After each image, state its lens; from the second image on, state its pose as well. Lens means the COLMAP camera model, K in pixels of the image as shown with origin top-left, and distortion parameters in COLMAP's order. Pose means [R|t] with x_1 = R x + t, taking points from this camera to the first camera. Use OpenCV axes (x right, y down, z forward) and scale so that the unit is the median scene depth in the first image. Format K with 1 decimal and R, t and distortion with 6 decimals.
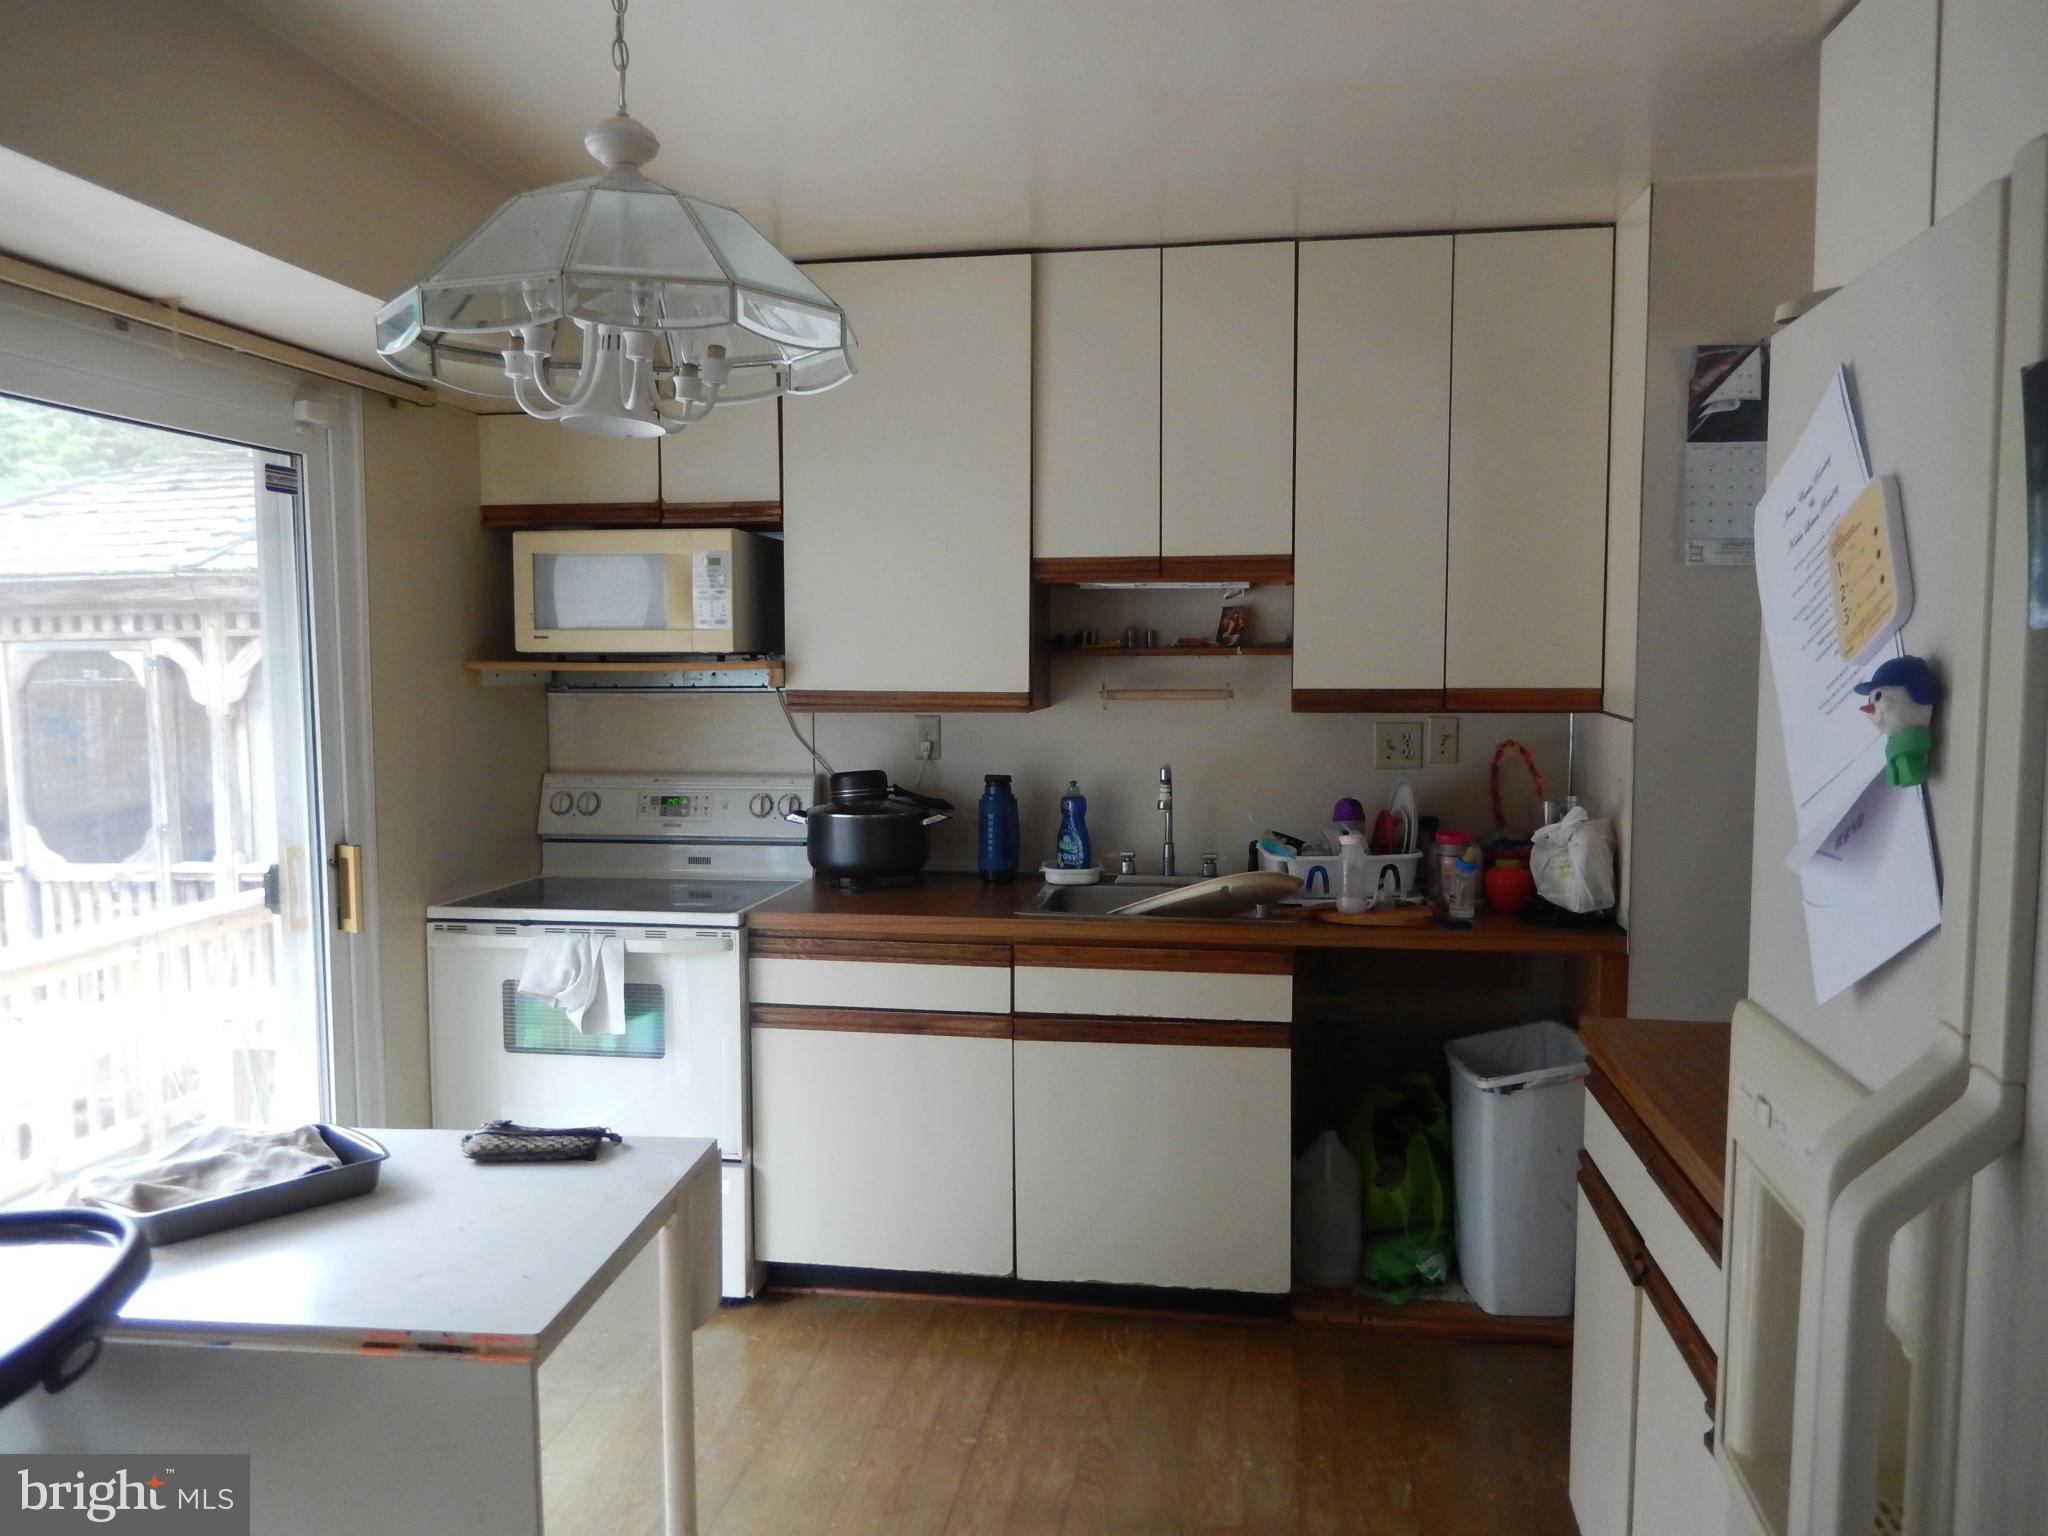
lens RADIAL K [[1510.4, 0, 1026.5], [0, 1510.4, 778.1], [0, 0, 1]] dist [-0.019705, -0.001421]
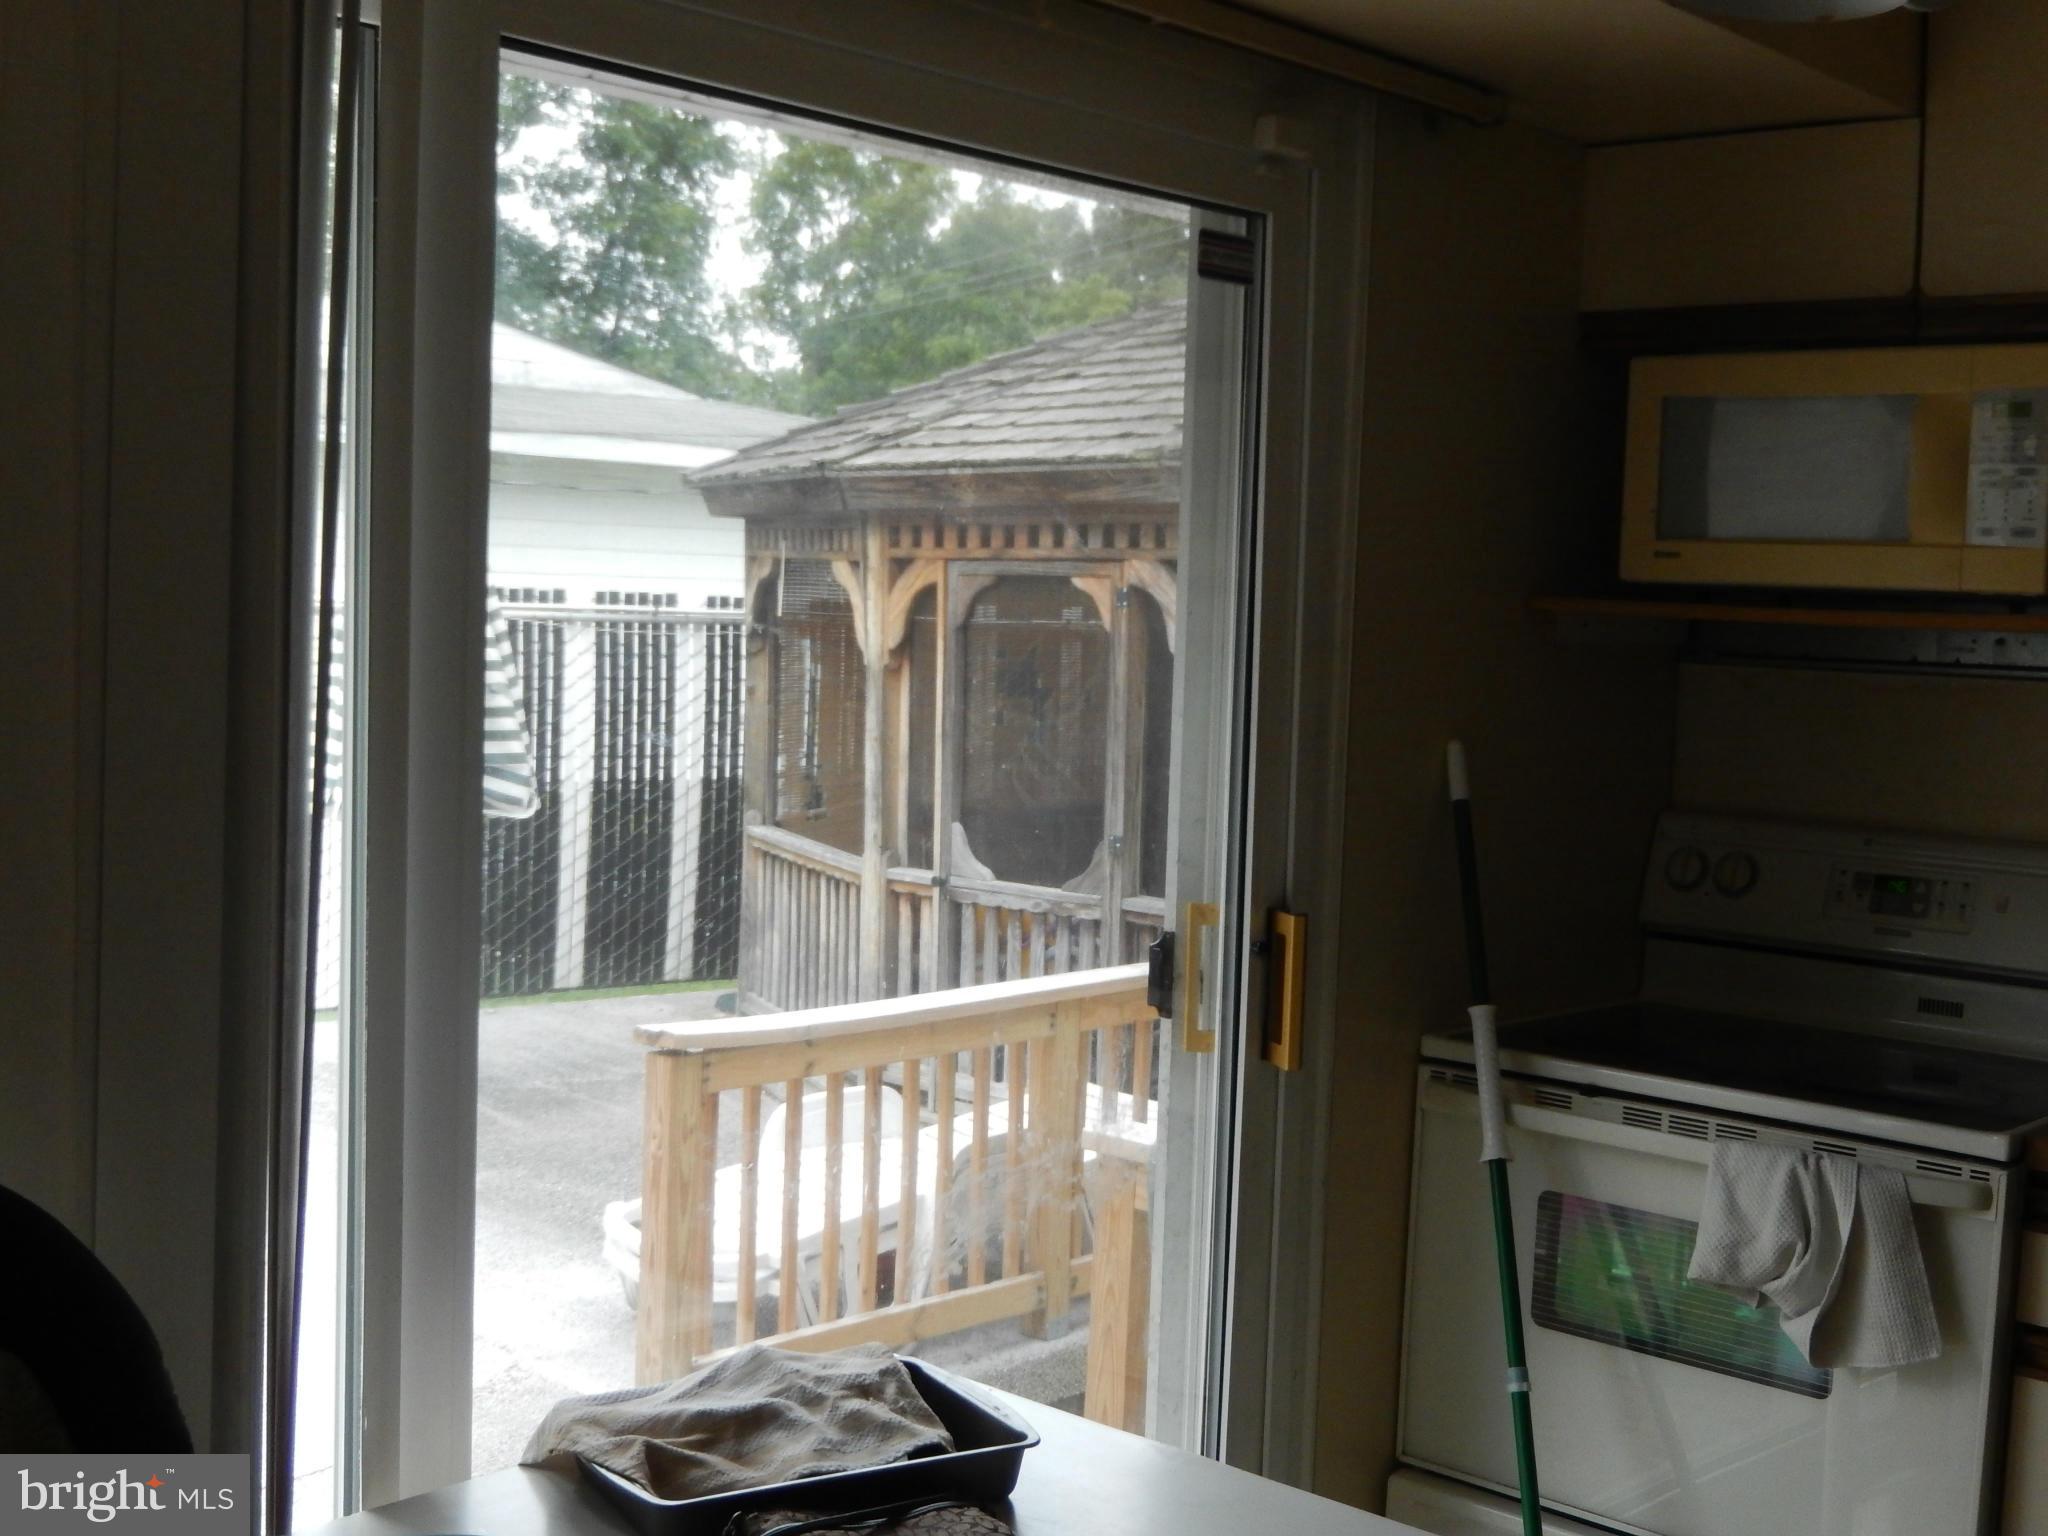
lens RADIAL K [[2330.4, 0, 1024.0], [0, 2330.4, 768.0], [0, 0, 1]] dist [-0.022741, -0.238864]
pose [[0.822011, 0.071595, -0.564953, -0.038110], [-0.082429, 0.996577, 0.006359, -0.004870], [0.563474, 0.041342, 0.825098, 0.184404]]
